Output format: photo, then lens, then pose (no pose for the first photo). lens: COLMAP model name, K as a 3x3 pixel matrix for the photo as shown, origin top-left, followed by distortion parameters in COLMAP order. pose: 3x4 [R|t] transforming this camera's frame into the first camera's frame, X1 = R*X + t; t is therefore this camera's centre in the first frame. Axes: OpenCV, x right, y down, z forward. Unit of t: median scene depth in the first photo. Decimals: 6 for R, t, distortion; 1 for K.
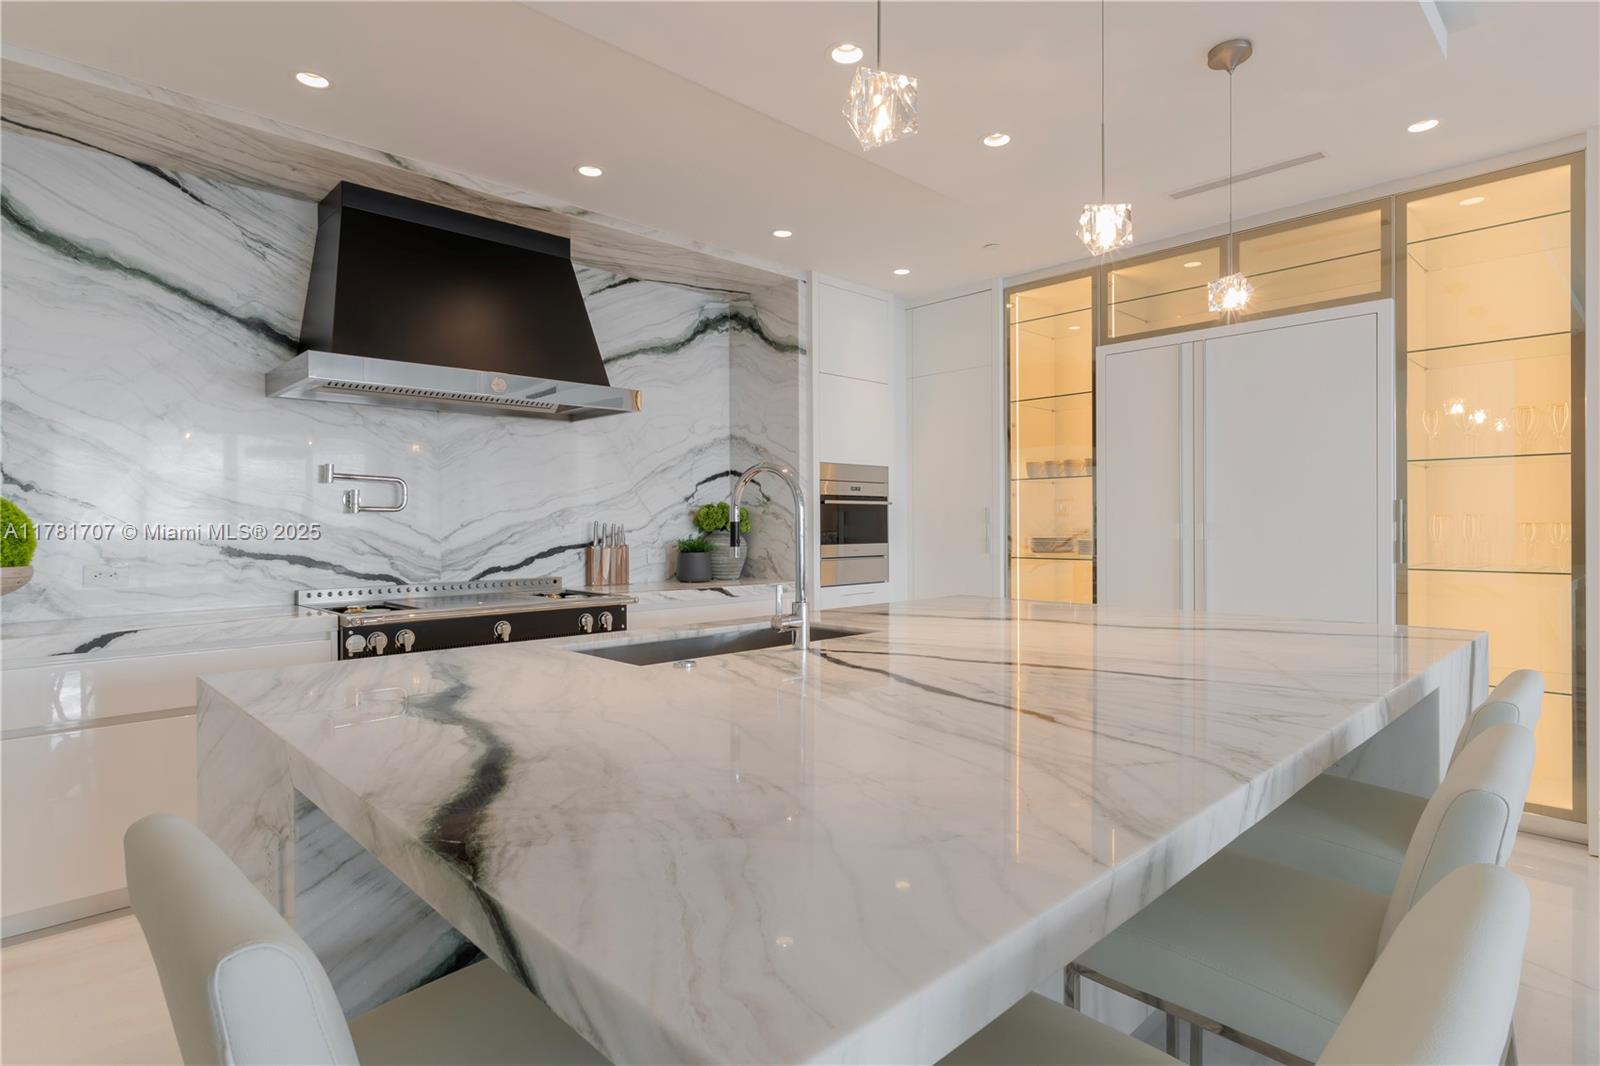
lens RADIAL K [[838.8, 0, 820.9], [0, 838.8, 524.4], [0, 0, 1]] dist [-0.000870, 0.000317]
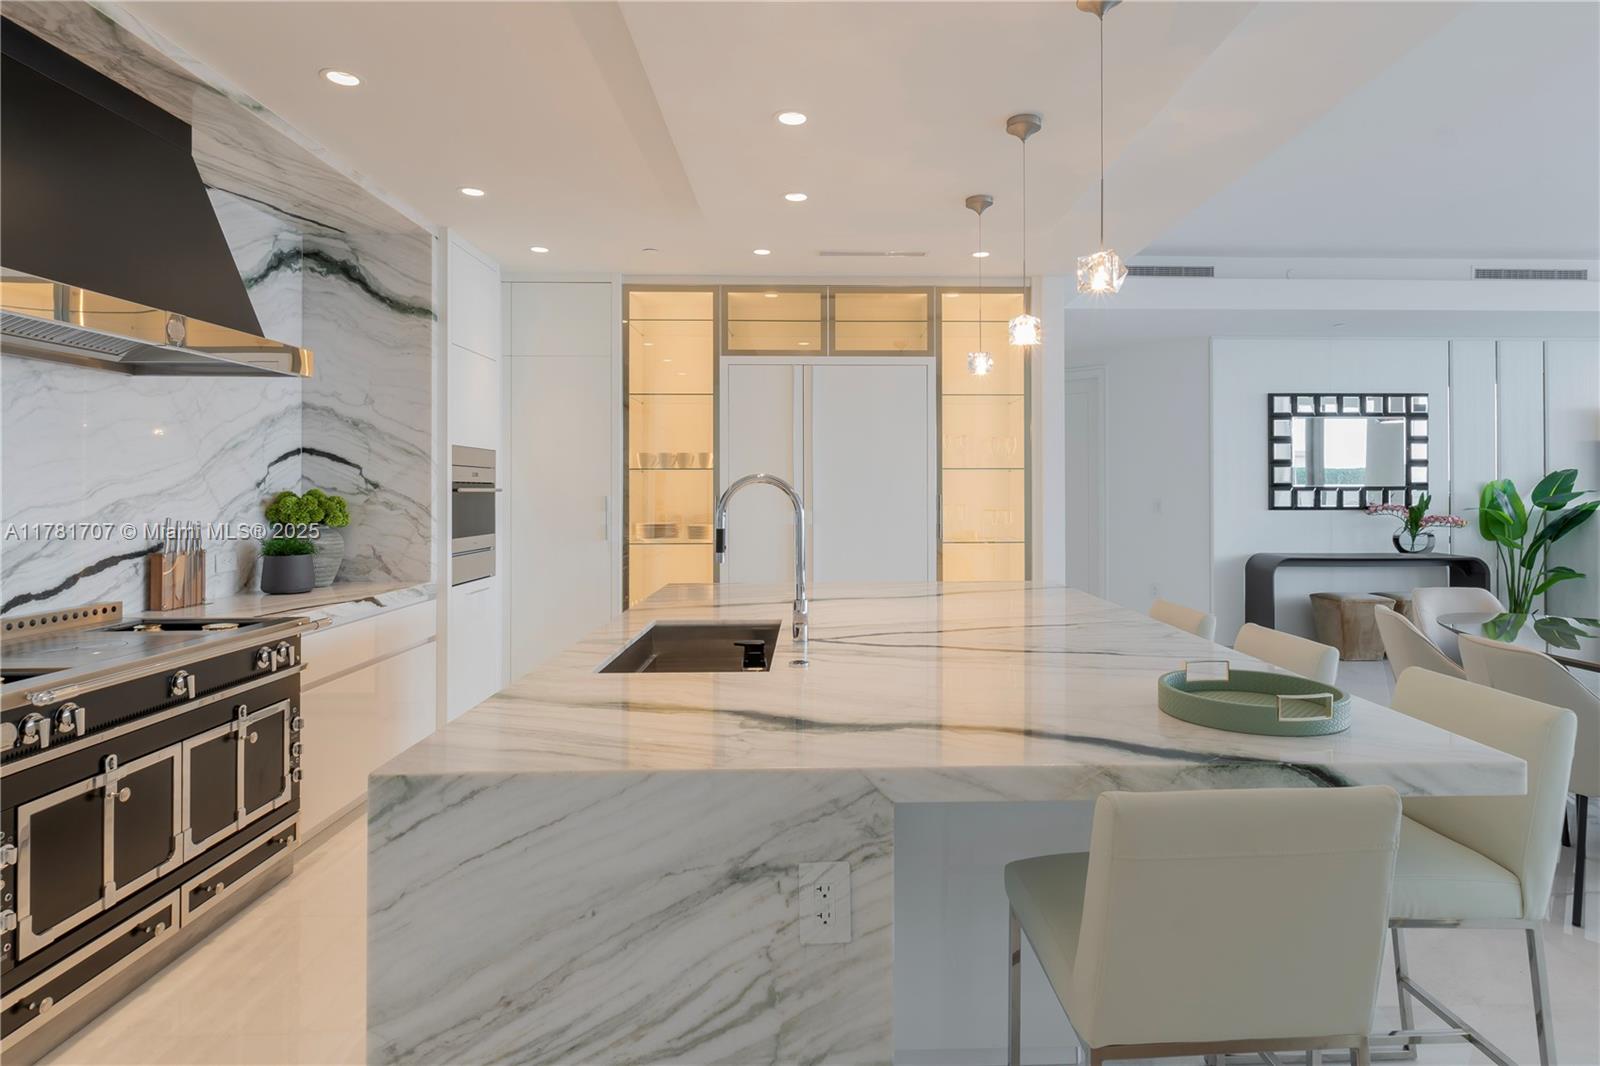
lens RADIAL K [[869.5, 0, 854.3], [0, 869.5, 481.2], [0, 0, 1]] dist [-0.000141, 0.000058]
pose [[0.668910, 0.011745, 0.743251, -0.400179], [-0.001615, 0.999896, -0.014347, -0.023814], [-0.743342, 0.008396, 0.668859, 0.074250]]
